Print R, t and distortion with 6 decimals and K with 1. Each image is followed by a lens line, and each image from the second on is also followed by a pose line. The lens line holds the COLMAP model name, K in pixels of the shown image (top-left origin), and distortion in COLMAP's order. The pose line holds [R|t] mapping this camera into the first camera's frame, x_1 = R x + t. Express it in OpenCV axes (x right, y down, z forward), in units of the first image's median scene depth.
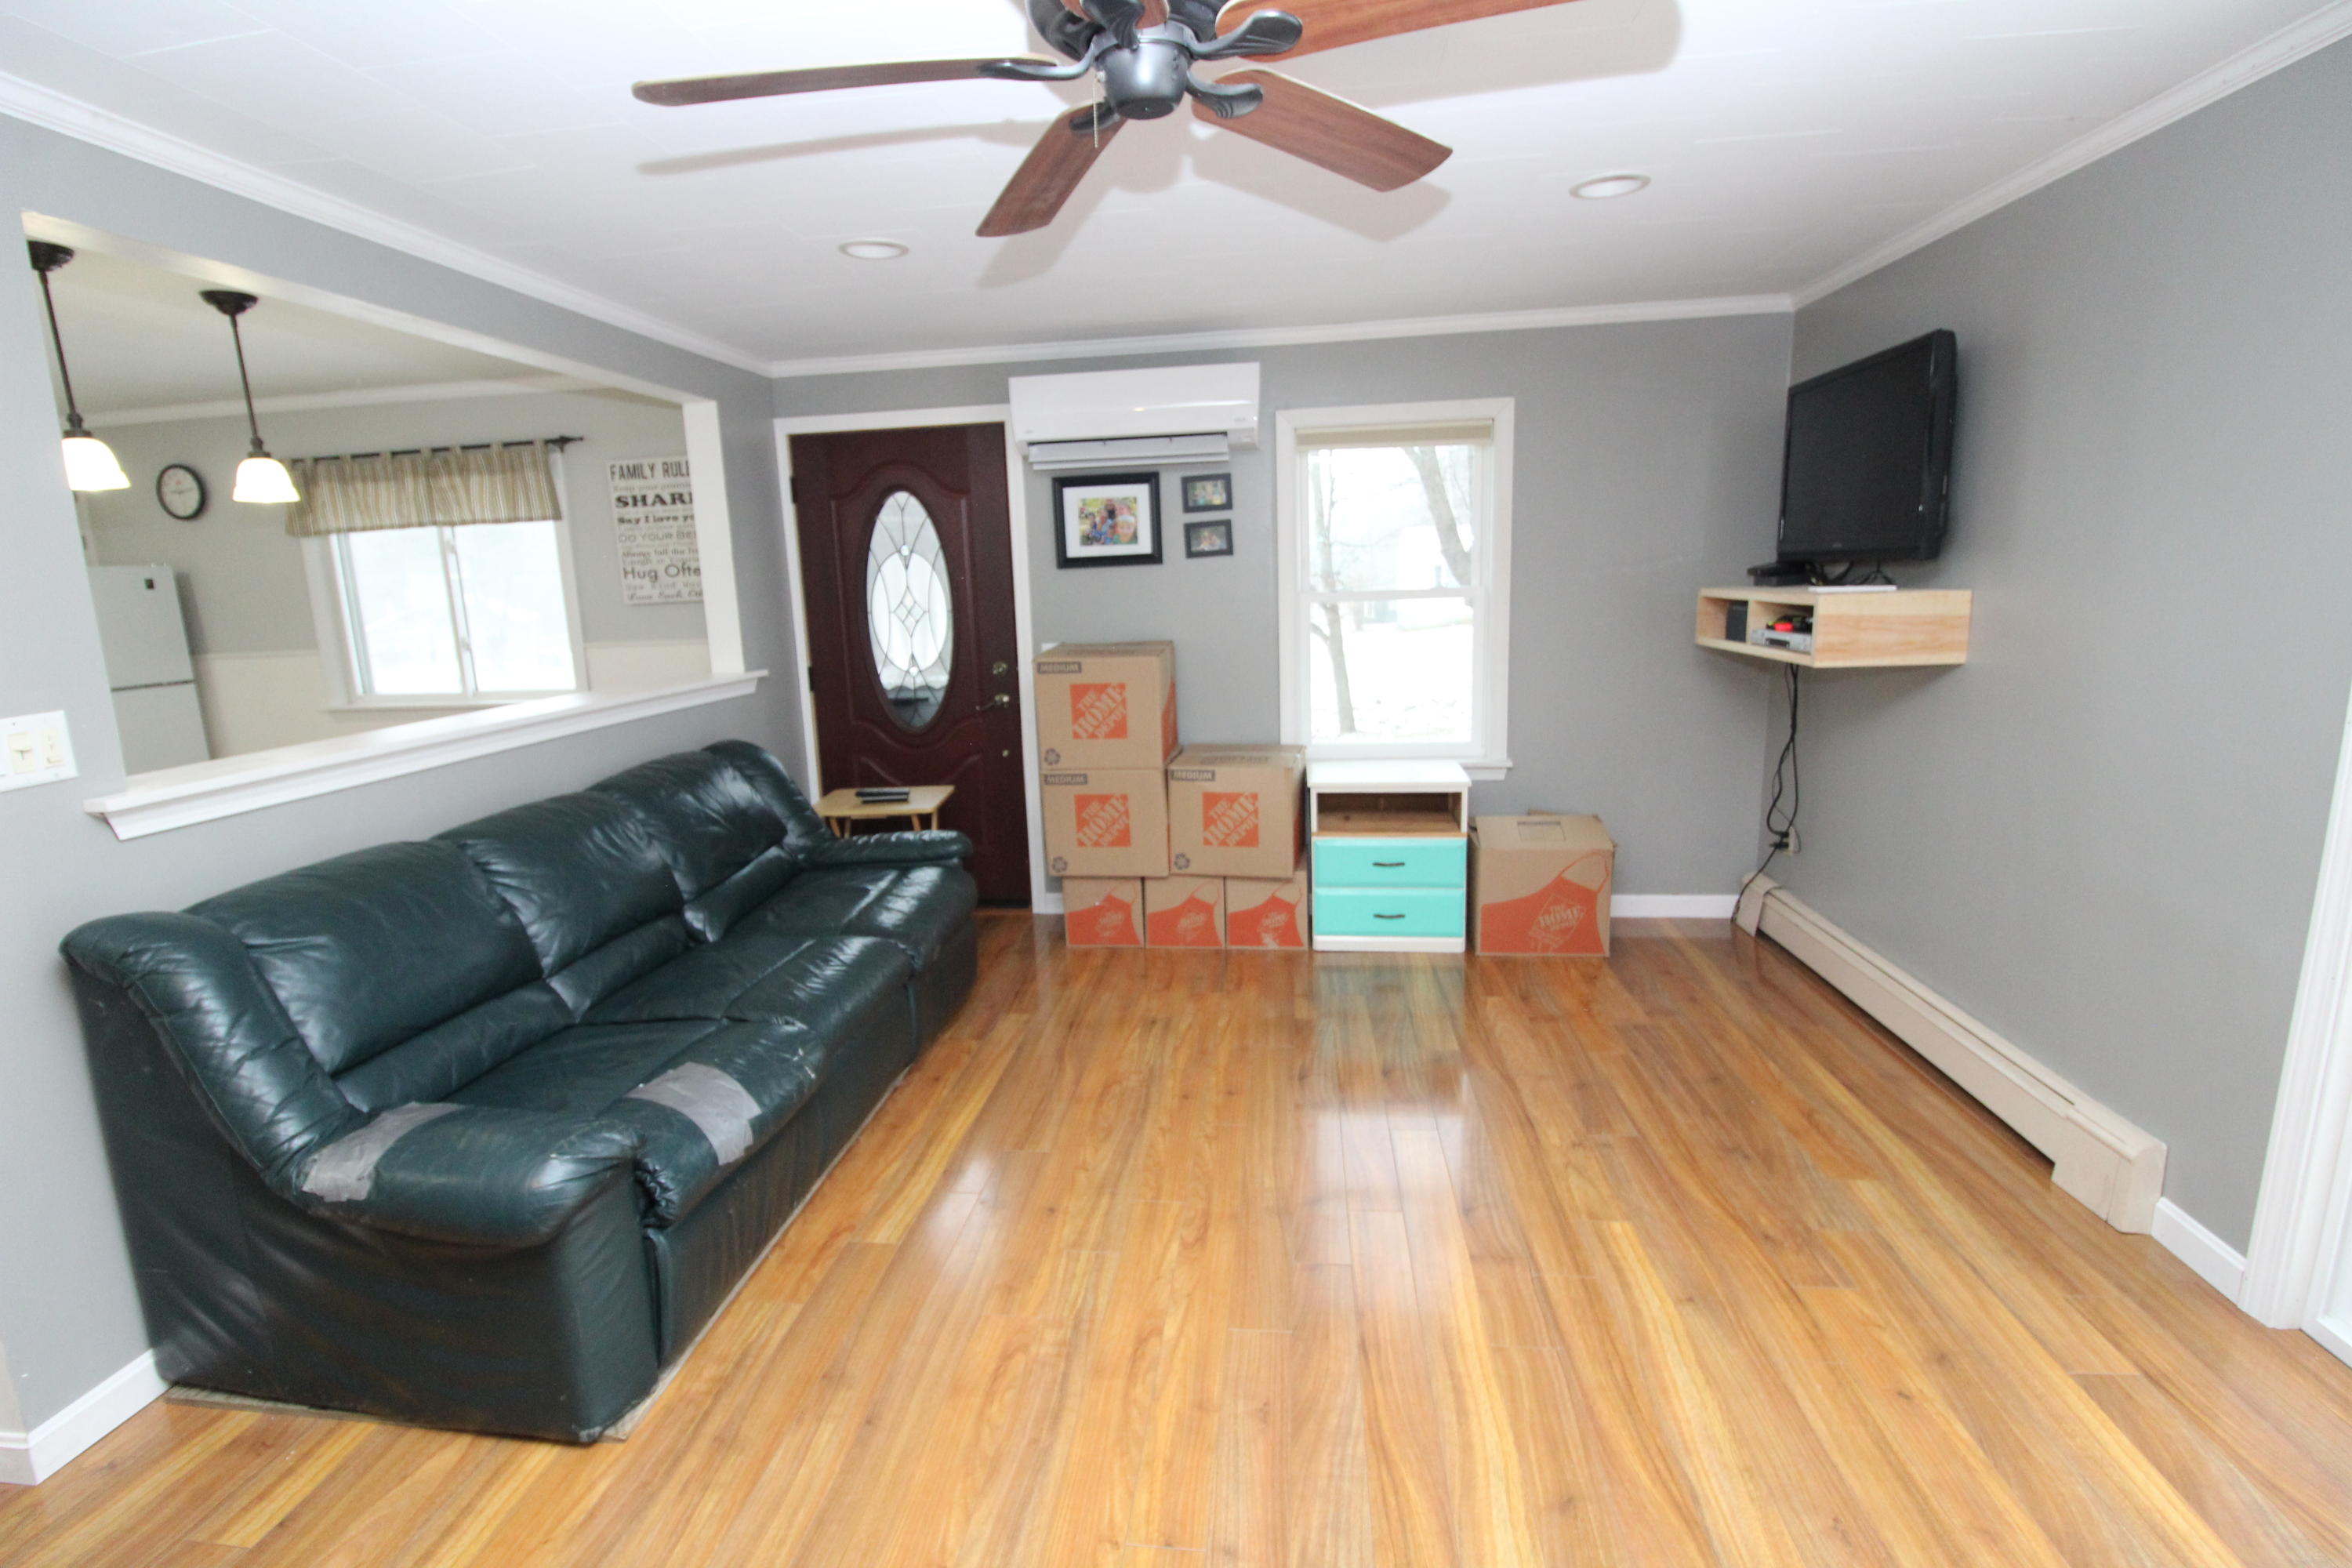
lens RADIAL K [[1082.2, 0, 1150.7], [0, 1082.2, 775.9], [0, 0, 1]] dist [-0.000564, -0.014821]
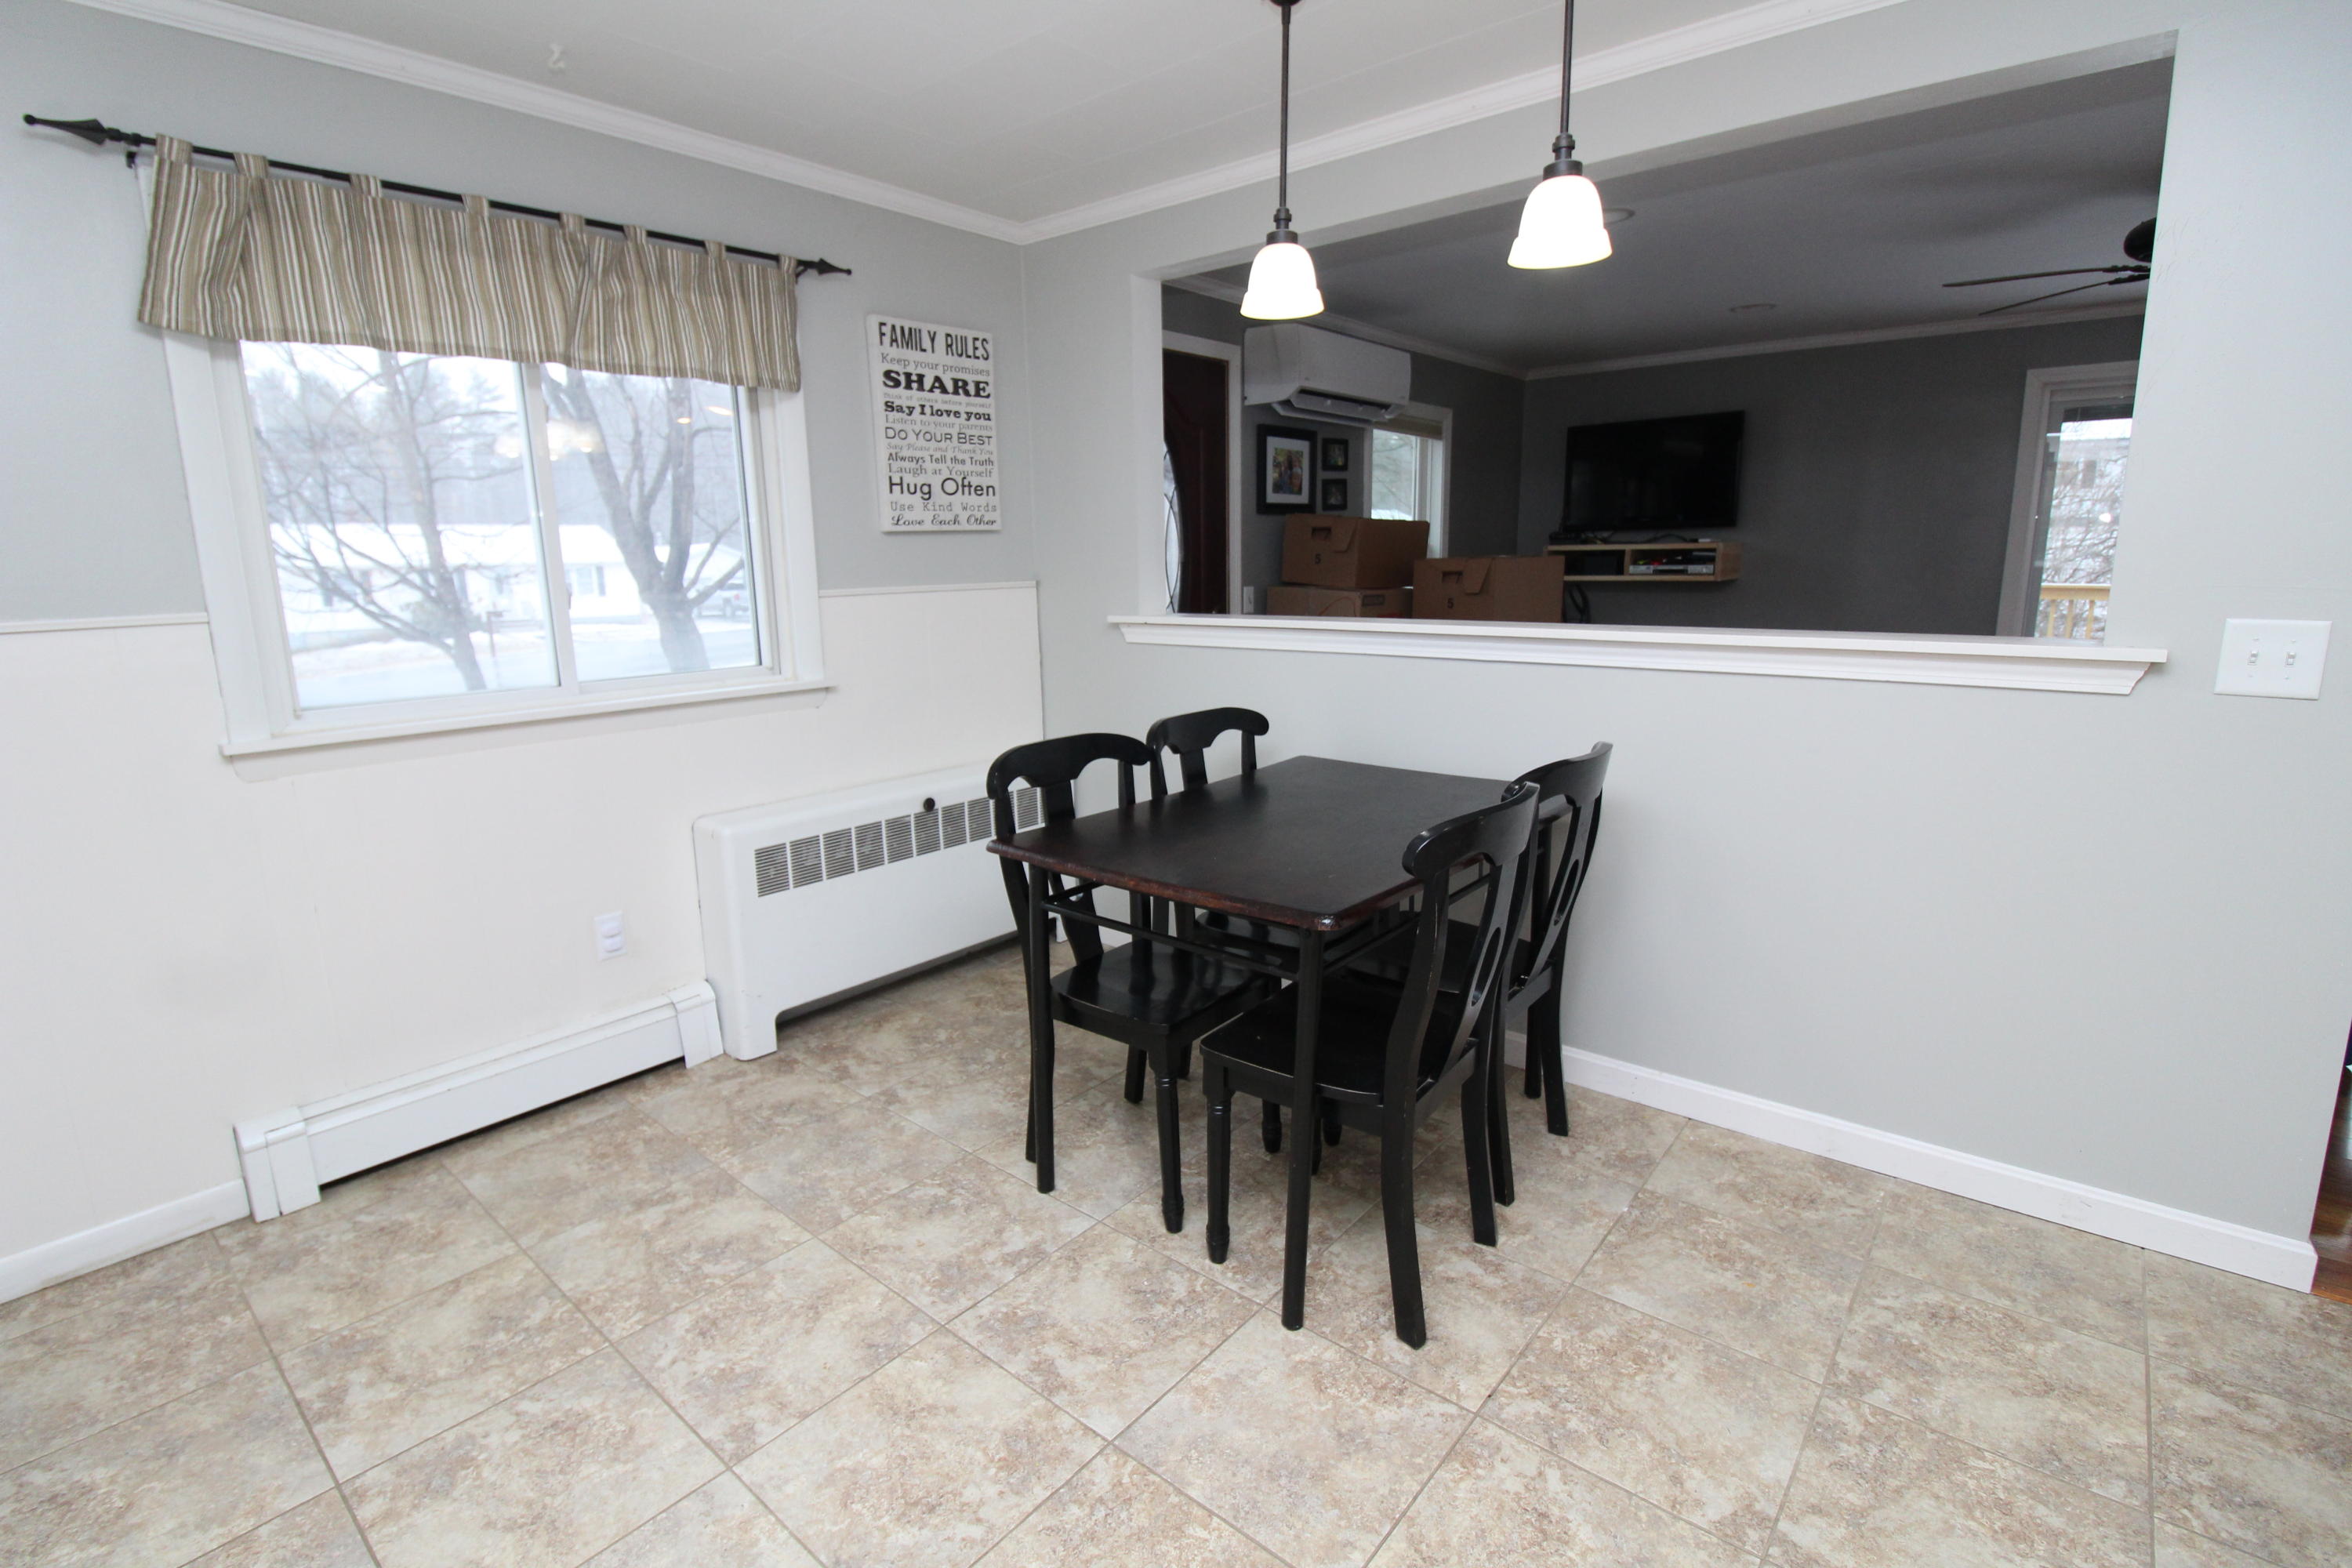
lens RADIAL K [[1082.2, 0, 1150.7], [0, 1082.2, 775.9], [0, 0, 1]] dist [-0.000564, -0.014821]
pose [[0.553383, -0.140447, 0.821001, -1.116494], [0.154304, 0.985906, 0.064651, -0.029209], [-0.818509, 0.090907, 0.567255, 0.564918]]
